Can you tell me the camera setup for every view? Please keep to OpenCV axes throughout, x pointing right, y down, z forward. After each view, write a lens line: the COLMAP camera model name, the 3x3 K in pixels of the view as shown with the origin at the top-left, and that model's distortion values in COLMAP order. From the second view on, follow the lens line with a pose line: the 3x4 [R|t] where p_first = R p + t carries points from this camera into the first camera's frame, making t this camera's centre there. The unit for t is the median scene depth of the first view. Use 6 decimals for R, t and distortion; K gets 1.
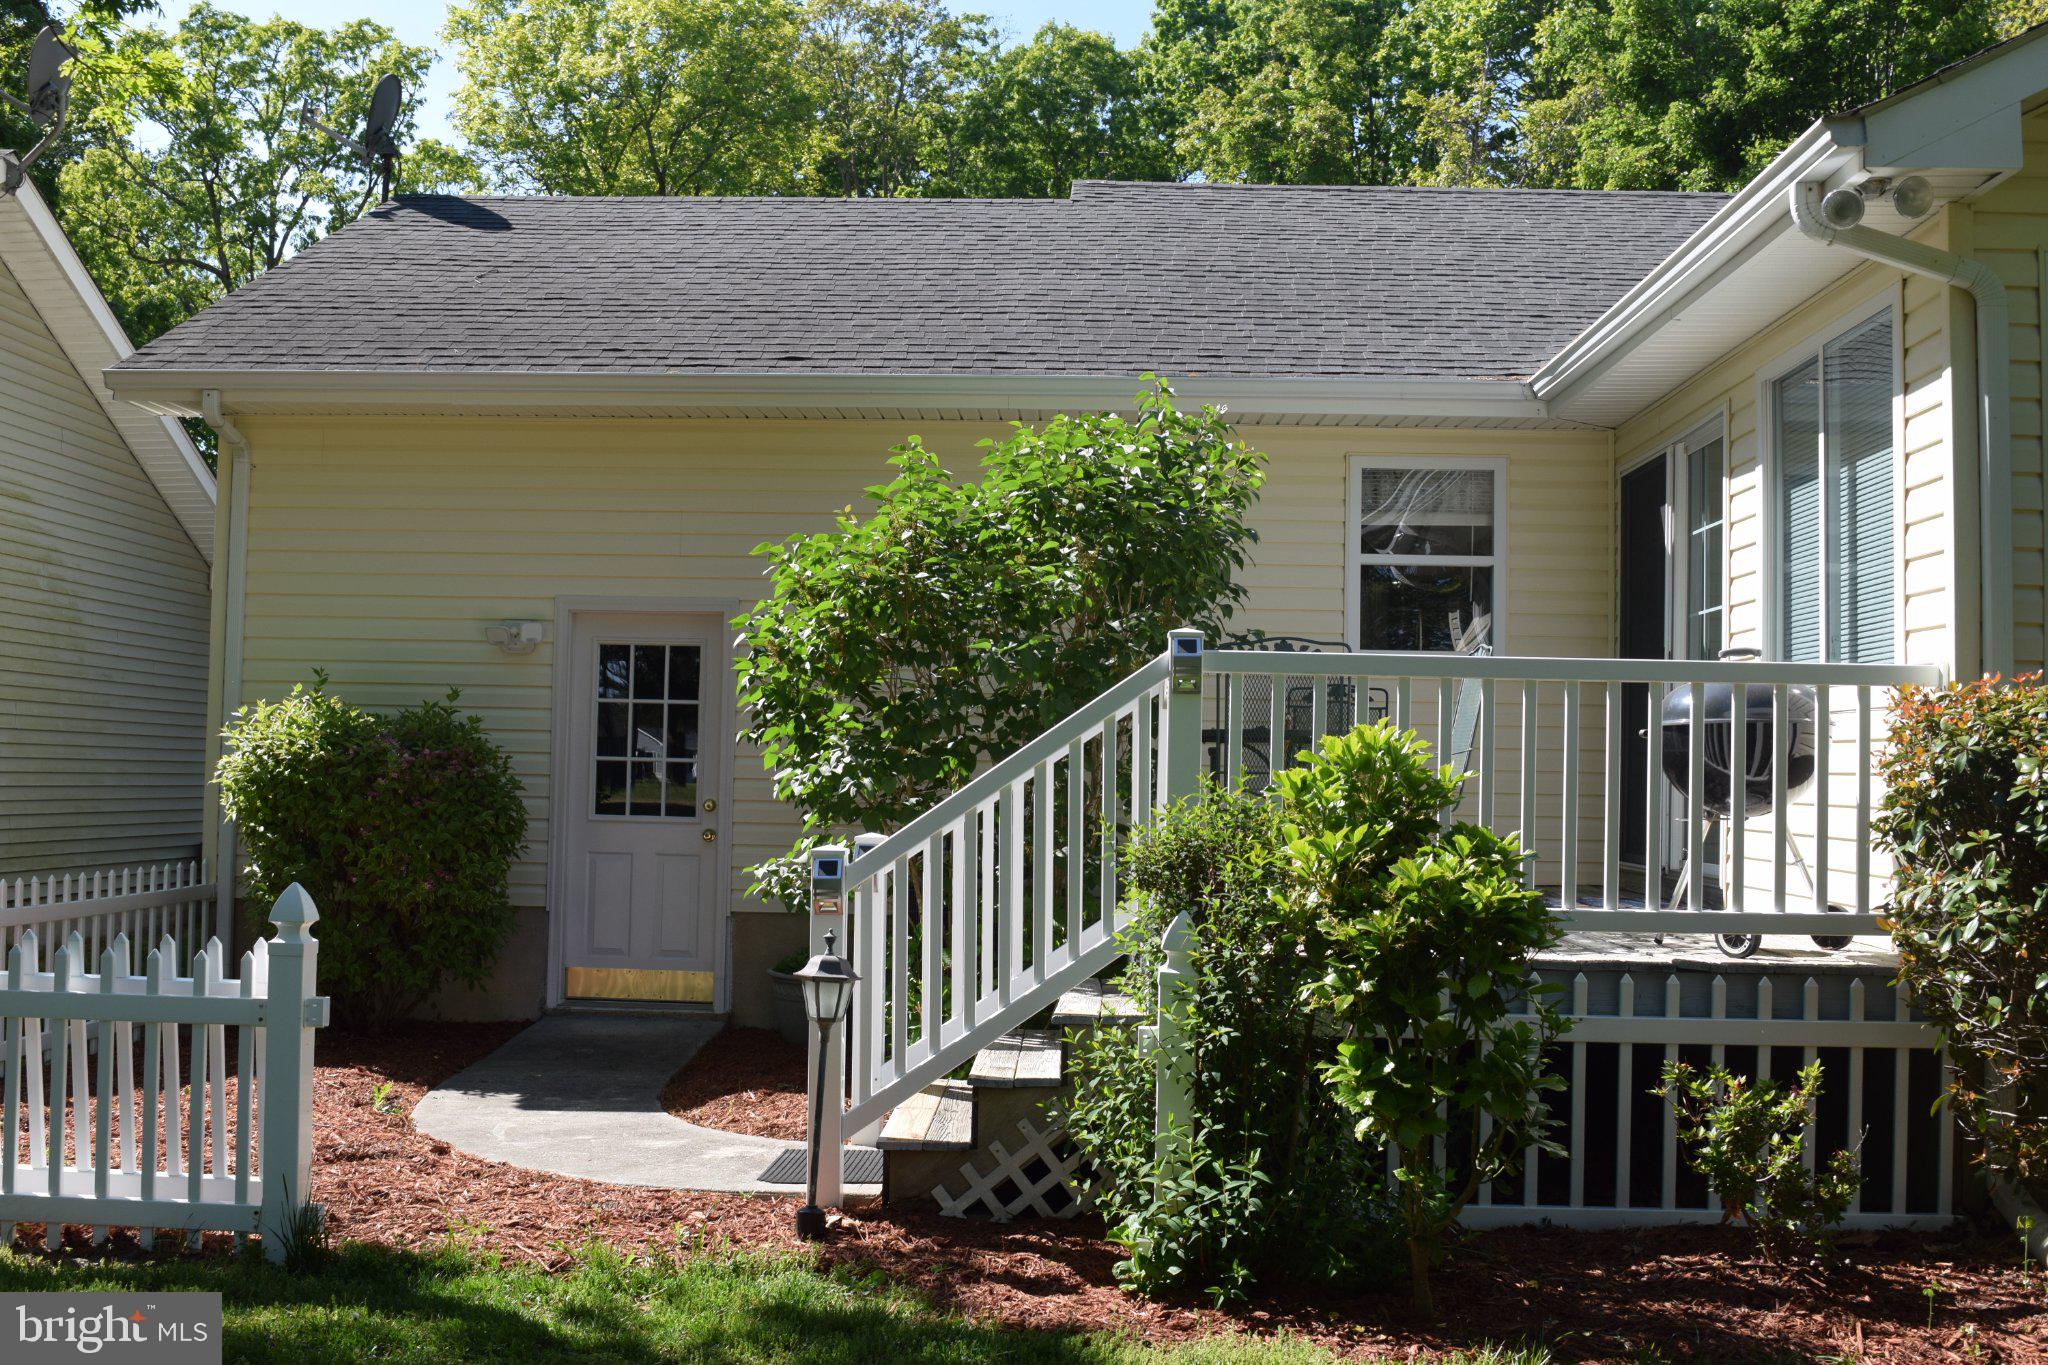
lens RADIAL K [[2046.7, 0, 1022.6], [0, 2046.7, 641.2], [0, 0, 1]] dist [-0.002611, -0.004071]
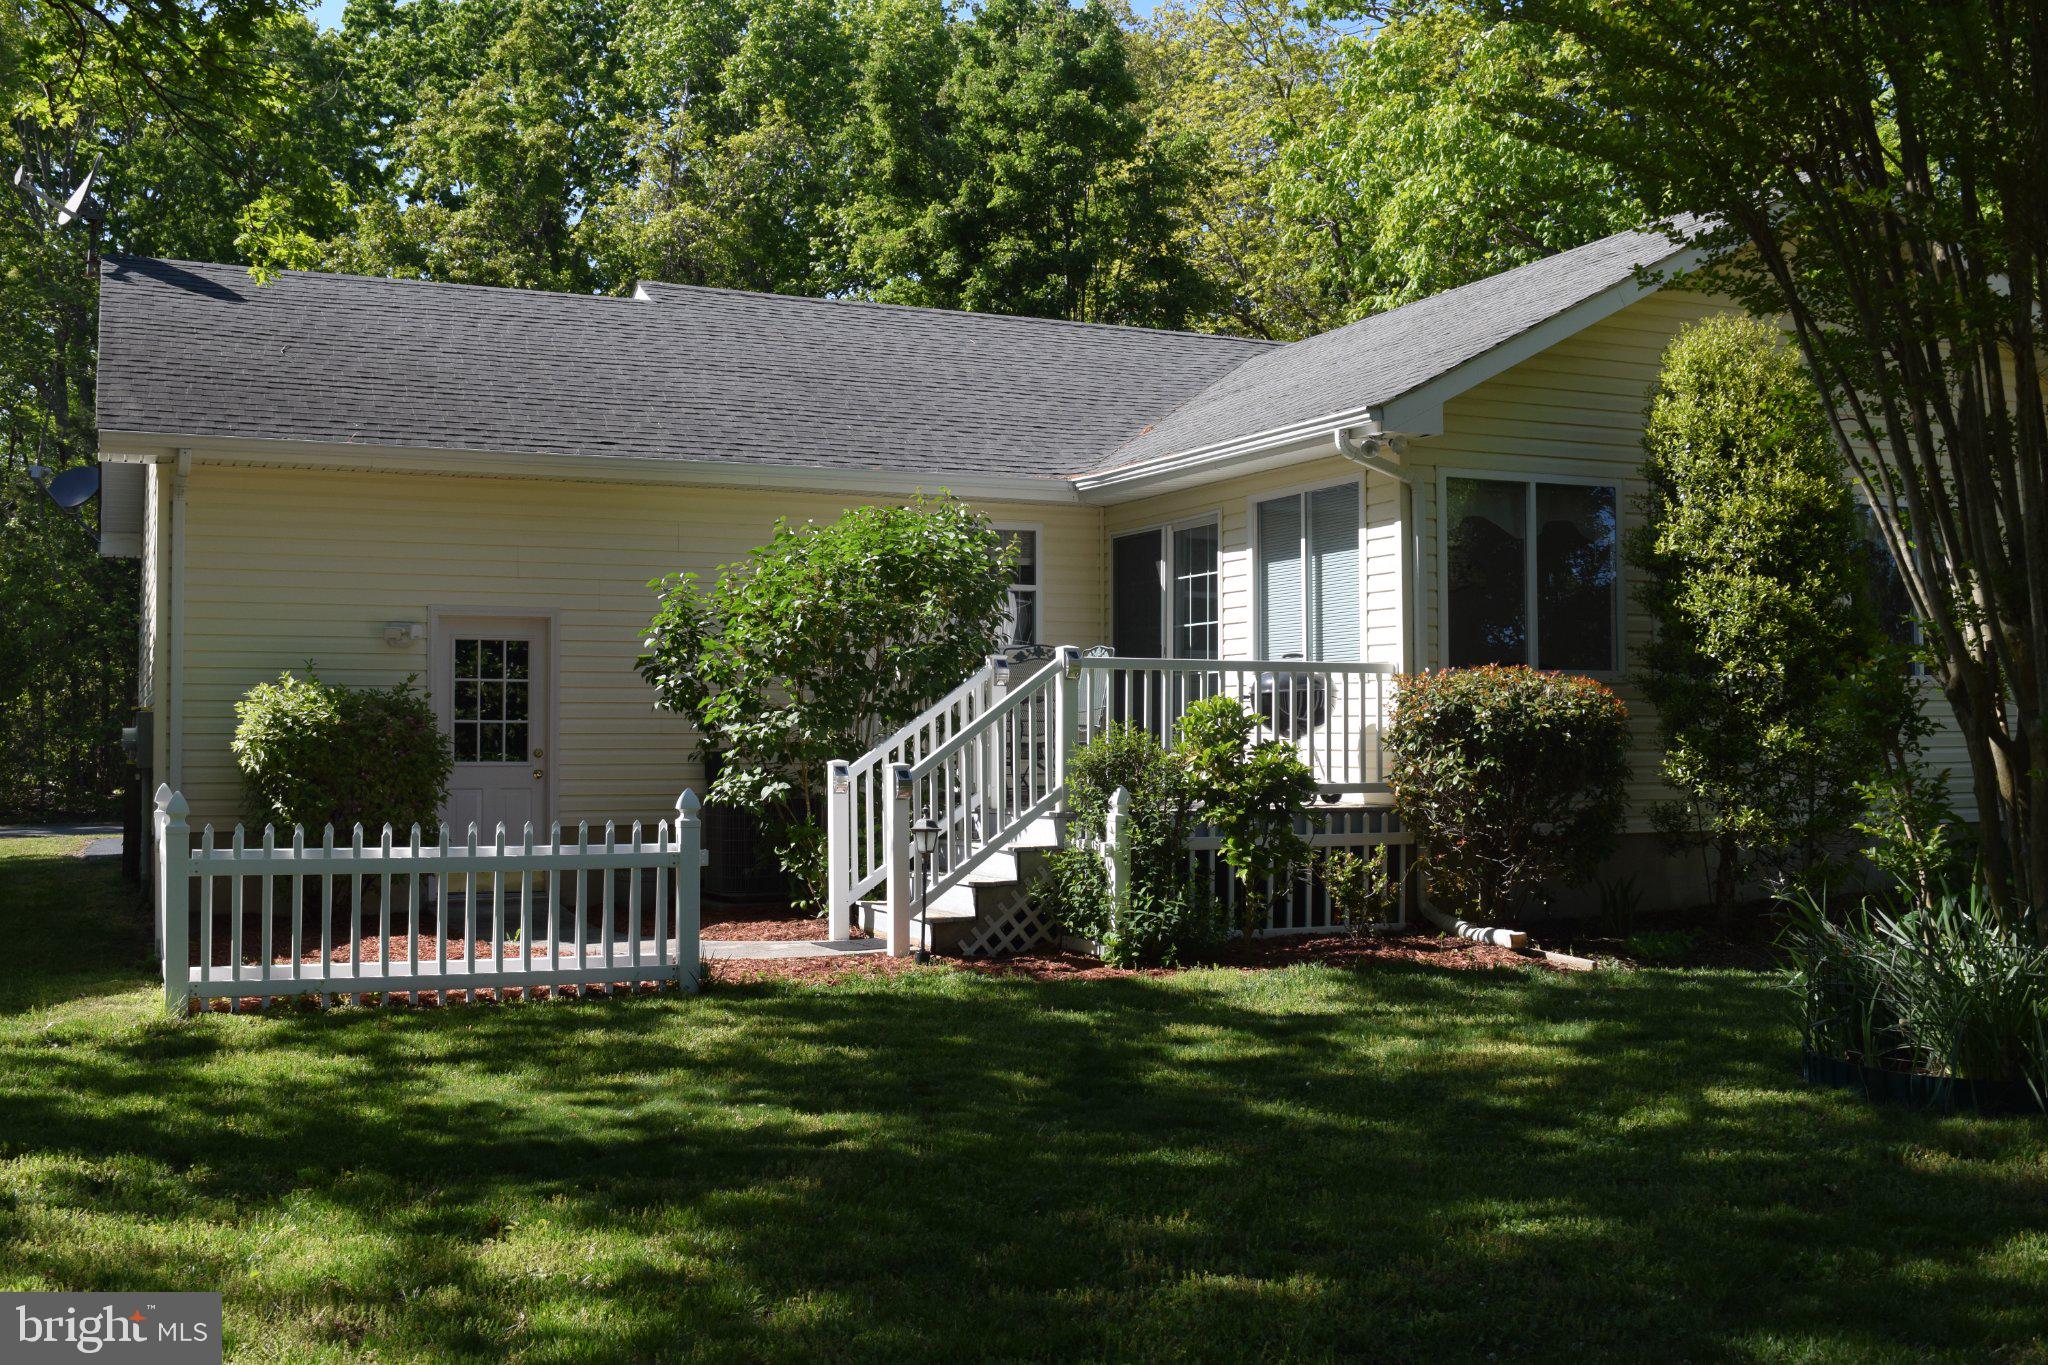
lens RADIAL K [[2039.9, 0, 1024.0], [0, 2039.9, 682.5], [0, 0, 1]] dist [-0.087747, -0.000967]
pose [[0.896383, -0.007020, 0.443226, -0.552520], [-0.010118, 0.999290, 0.036289, -0.027225], [-0.443166, -0.037013, 0.895675, -0.472847]]
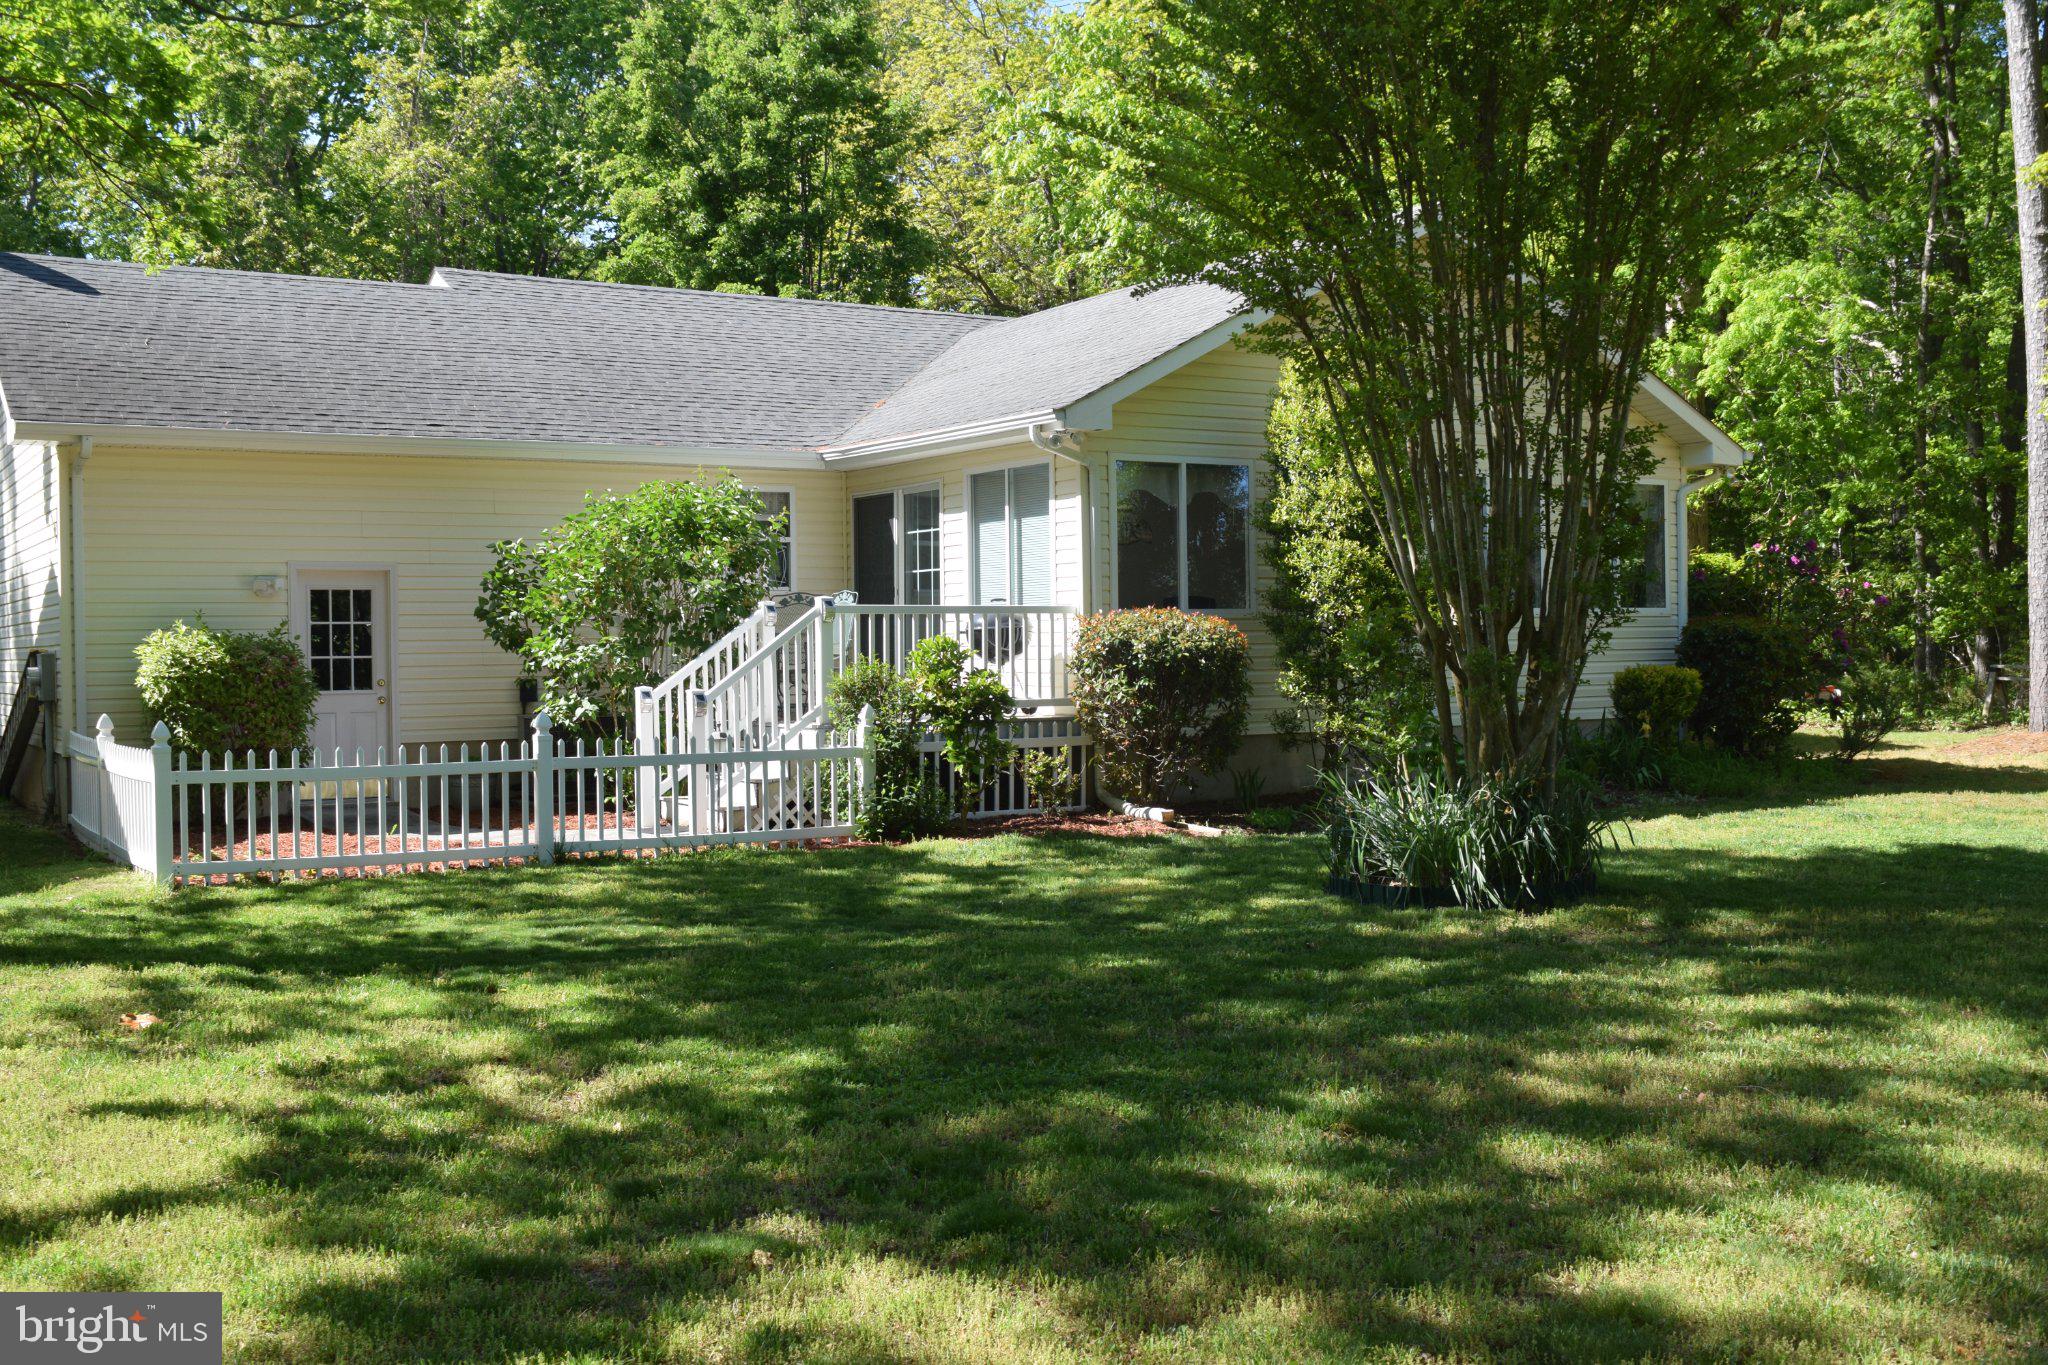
lens RADIAL K [[2039.9, 0, 1024.0], [0, 2039.9, 682.5], [0, 0, 1]] dist [-0.087747, -0.000967]
pose [[0.829093, -0.038325, 0.557796, -0.758123], [-0.007198, 0.996834, 0.079190, -0.067716], [-0.559065, -0.069671, 0.826192, -0.811308]]
